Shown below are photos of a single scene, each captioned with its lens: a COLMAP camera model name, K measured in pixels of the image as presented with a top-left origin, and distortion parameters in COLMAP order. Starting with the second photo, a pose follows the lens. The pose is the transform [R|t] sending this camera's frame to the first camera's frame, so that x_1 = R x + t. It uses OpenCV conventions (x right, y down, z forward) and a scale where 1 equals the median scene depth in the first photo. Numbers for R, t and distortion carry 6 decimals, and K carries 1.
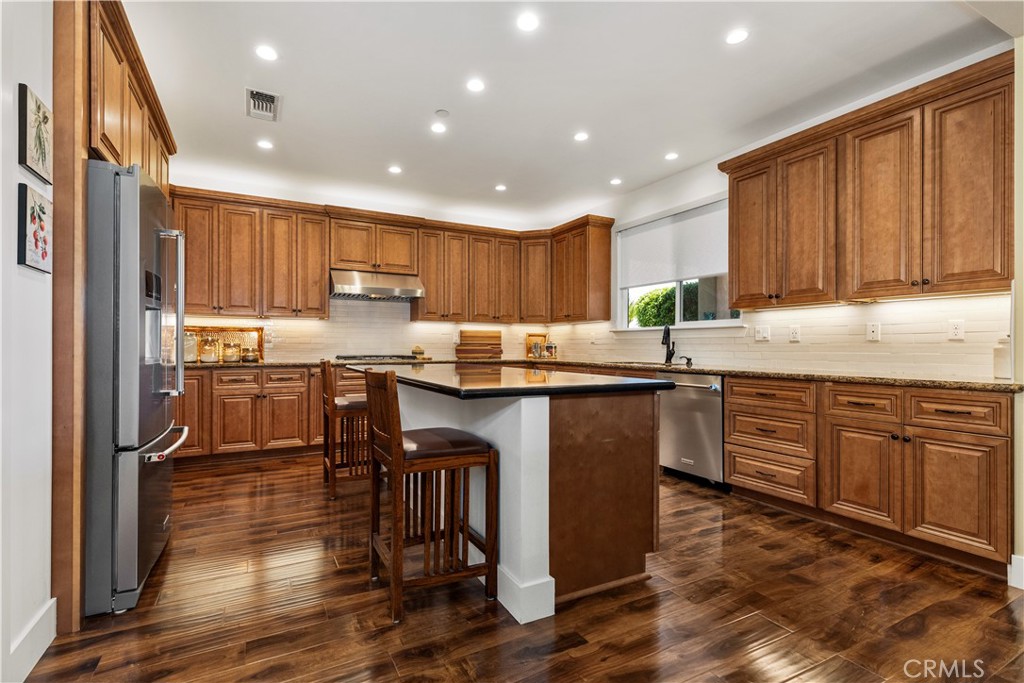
lens RADIAL K [[479.4, 0, 508.3], [0, 479.4, 344.5], [0, 0, 1]] dist [-0.003454, 0.001012]
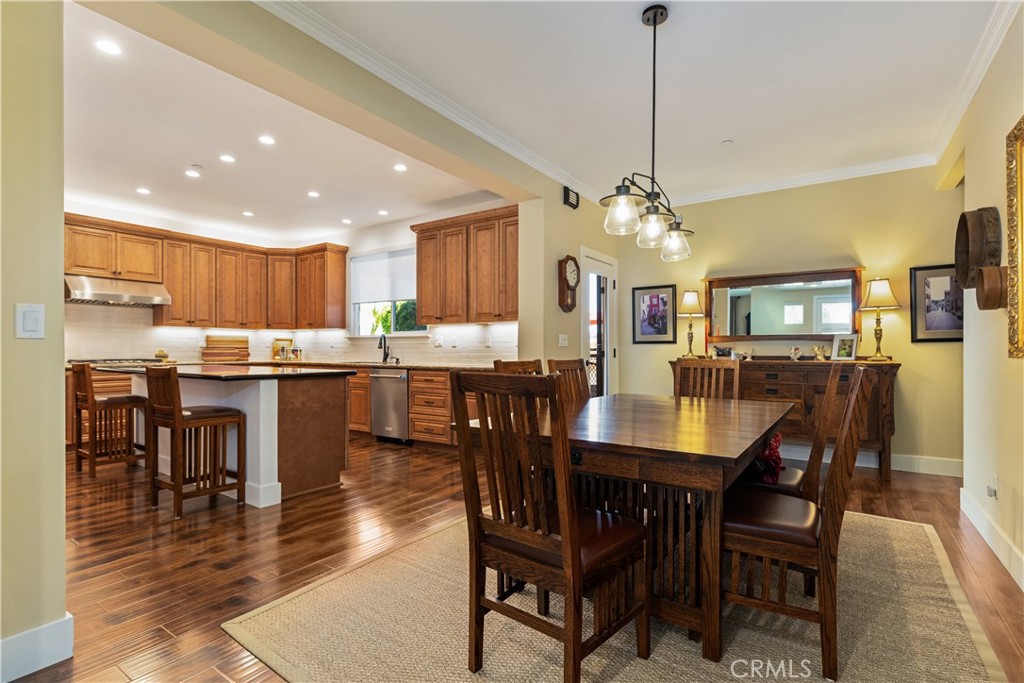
lens RADIAL K [[489.0, 0, 471.2], [0, 489.0, 345.7], [0, 0, 1]] dist [-0.008543, -0.000168]
pose [[0.916189, -0.000211, 0.400747, 0.009070], [0.001143, 0.999997, -0.002086, -0.005331], [-0.400746, 0.002369, 0.916186, -0.450117]]
